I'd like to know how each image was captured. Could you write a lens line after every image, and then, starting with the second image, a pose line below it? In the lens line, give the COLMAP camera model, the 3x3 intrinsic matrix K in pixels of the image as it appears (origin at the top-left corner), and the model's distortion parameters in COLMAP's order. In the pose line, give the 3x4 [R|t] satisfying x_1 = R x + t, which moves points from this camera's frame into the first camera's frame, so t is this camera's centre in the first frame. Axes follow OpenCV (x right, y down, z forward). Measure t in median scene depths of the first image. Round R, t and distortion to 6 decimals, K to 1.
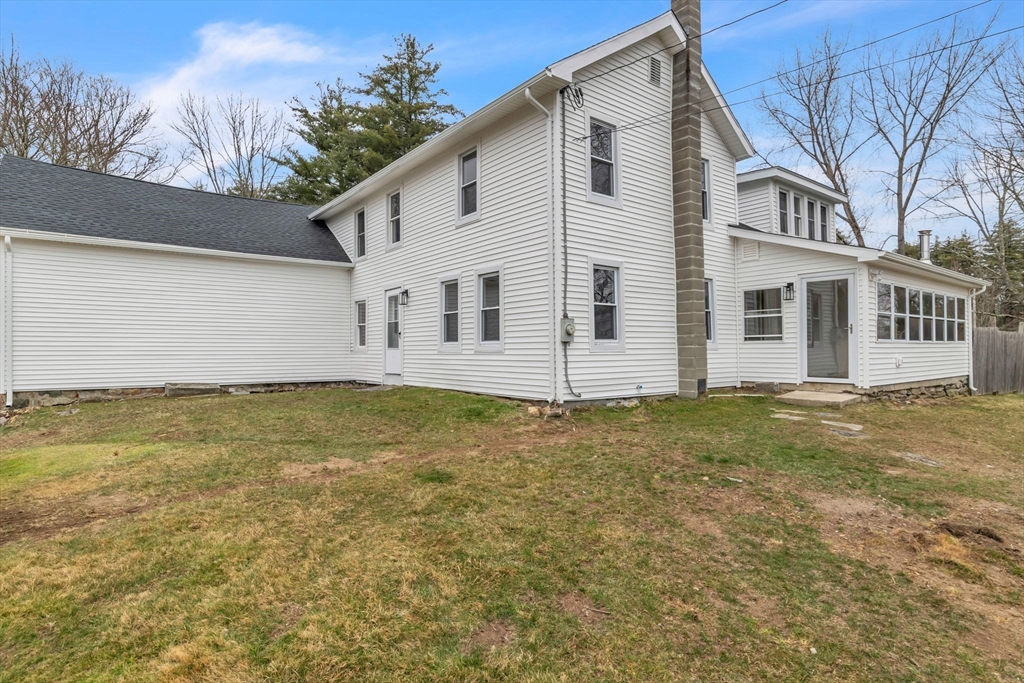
lens RADIAL K [[548.1, 0, 519.9], [0, 548.1, 344.6], [0, 0, 1]] dist [-0.001152, 0.000583]
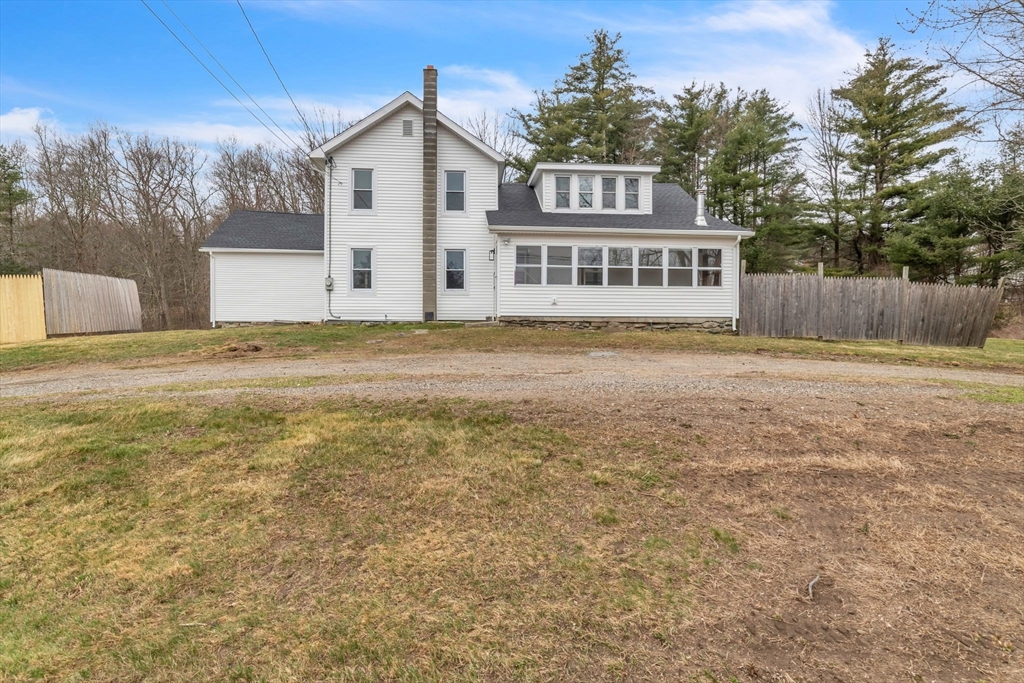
lens RADIAL K [[573.6, 0, 510.6], [0, 573.6, 336.1], [0, 0, 1]] dist [-0.001568, 0.000986]
pose [[0.827185, 0.017146, -0.561669, 1.374152], [-0.003731, 0.999680, 0.025023, 0.083452], [0.561918, -0.018603, 0.826984, -0.258957]]
